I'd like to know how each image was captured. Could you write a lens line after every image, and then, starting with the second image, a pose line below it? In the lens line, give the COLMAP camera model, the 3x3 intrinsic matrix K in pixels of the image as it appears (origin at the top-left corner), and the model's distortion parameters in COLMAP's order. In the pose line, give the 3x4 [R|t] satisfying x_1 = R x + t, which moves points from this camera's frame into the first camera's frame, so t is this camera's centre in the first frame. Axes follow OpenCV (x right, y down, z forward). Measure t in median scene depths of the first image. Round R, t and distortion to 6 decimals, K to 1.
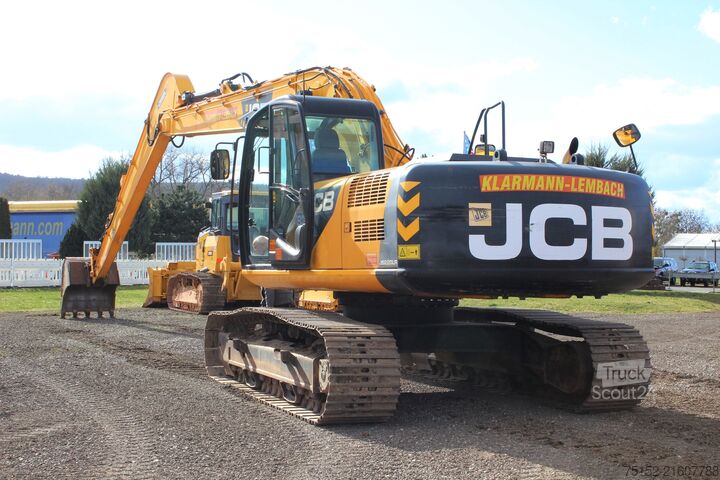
lens RADIAL K [[1083.2, 0, 362.2], [0, 1083.2, 240.2], [0, 0, 1]] dist [0.029409, 0.000000]
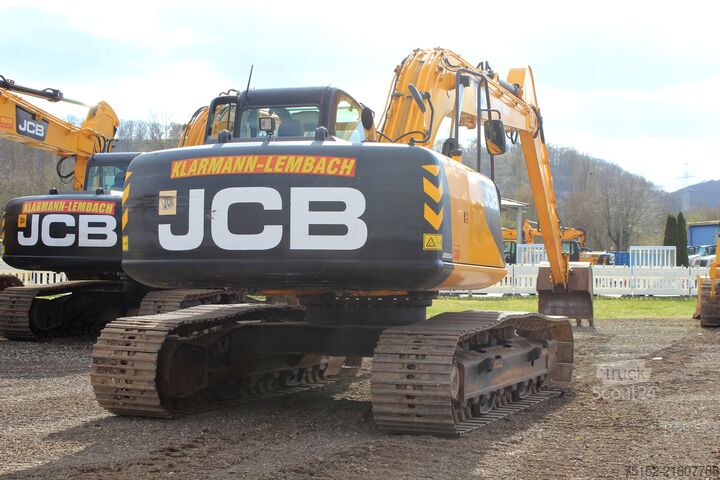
lens RADIAL K [[1157.7, 0, 366.3], [0, 1157.7, 238.9], [0, 0, 1]] dist [0.055750, 0.000000]
pose [[0.722379, -0.020000, -0.691208, 0.825377], [0.012441, 0.999796, -0.015926, 0.023097], [0.691385, 0.002905, 0.722481, 0.343470]]
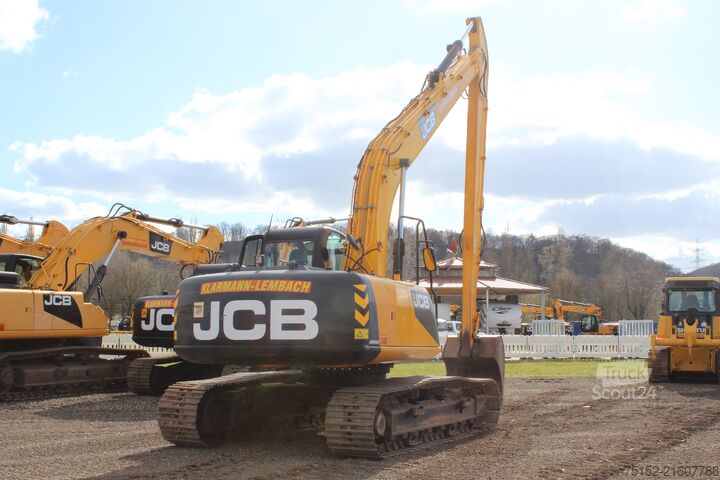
lens RADIAL K [[891.3, 0, 378.6], [0, 891.3, 245.1], [0, 0, 1]] dist [-0.049409, 0.000000]
pose [[0.667249, -0.084156, -0.740065, 1.057144], [0.021660, 0.995369, -0.093659, 0.006917], [0.744520, 0.046464, 0.665982, 0.318532]]
